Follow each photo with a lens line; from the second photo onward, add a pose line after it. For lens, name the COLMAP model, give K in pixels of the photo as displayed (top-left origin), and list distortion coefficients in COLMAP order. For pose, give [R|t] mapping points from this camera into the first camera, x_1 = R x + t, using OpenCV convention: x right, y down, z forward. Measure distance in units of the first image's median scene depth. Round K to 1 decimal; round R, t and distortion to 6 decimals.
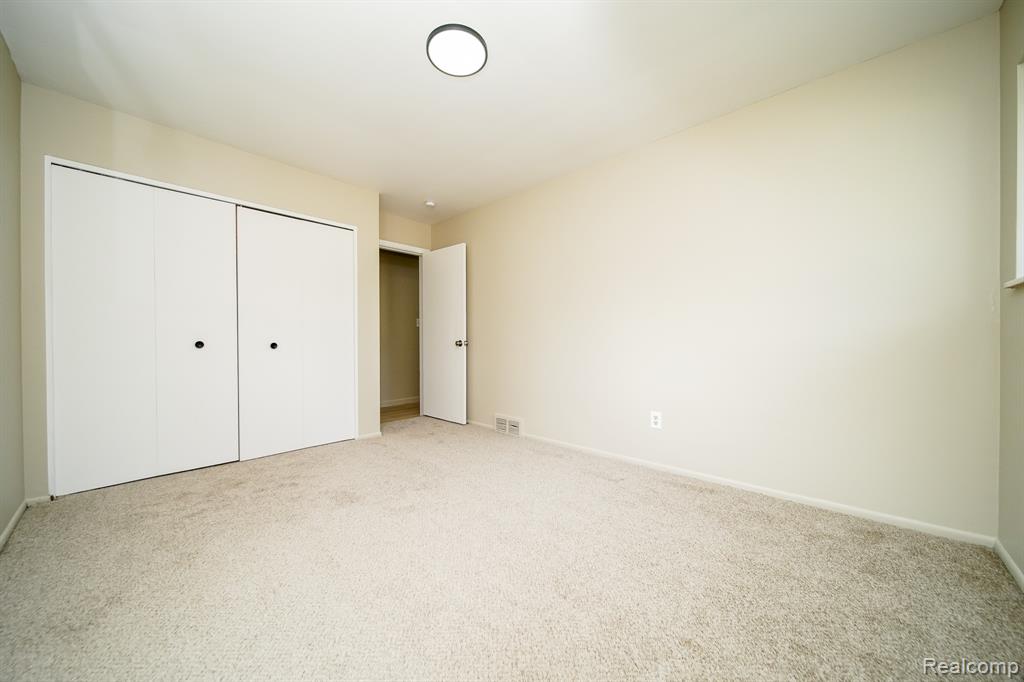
lens RADIAL K [[367.0, 0, 512.0], [0, 367.0, 341.0], [0, 0, 1]] dist [-0.000592, -0.000013]
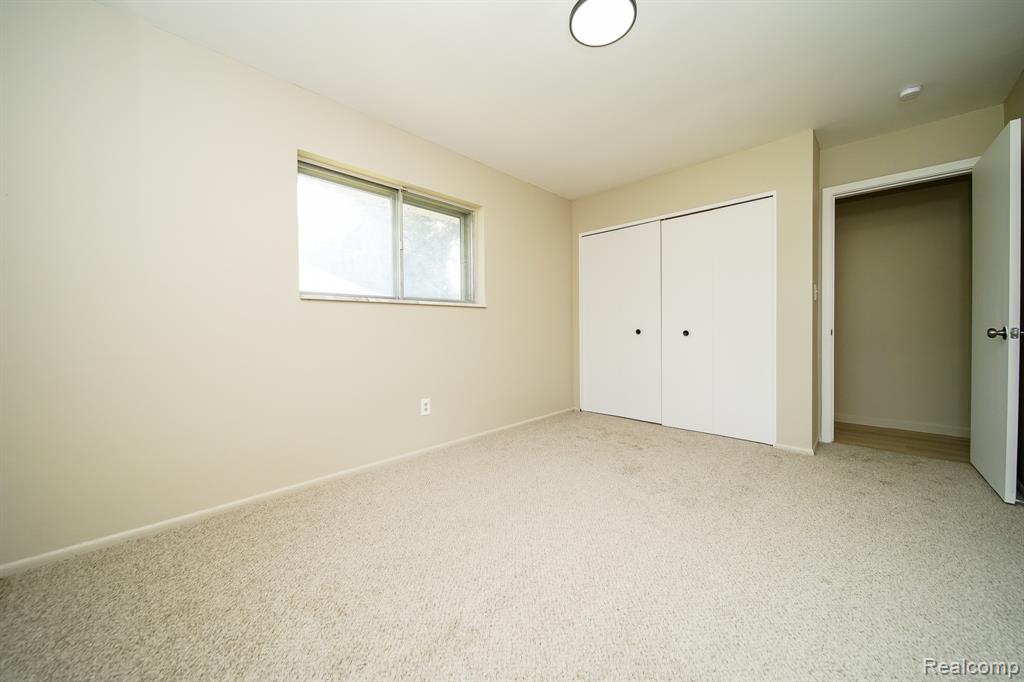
lens RADIAL K [[360.1, 0, 510.2], [0, 360.1, 336.4], [0, 0, 1]] dist [0.000337, -0.000001]
pose [[-0.025473, 0.018344, -0.999507, 0.422918], [0.001487, 0.999831, 0.018312, 0.001406], [0.999674, -0.001020, -0.025496, 0.440685]]
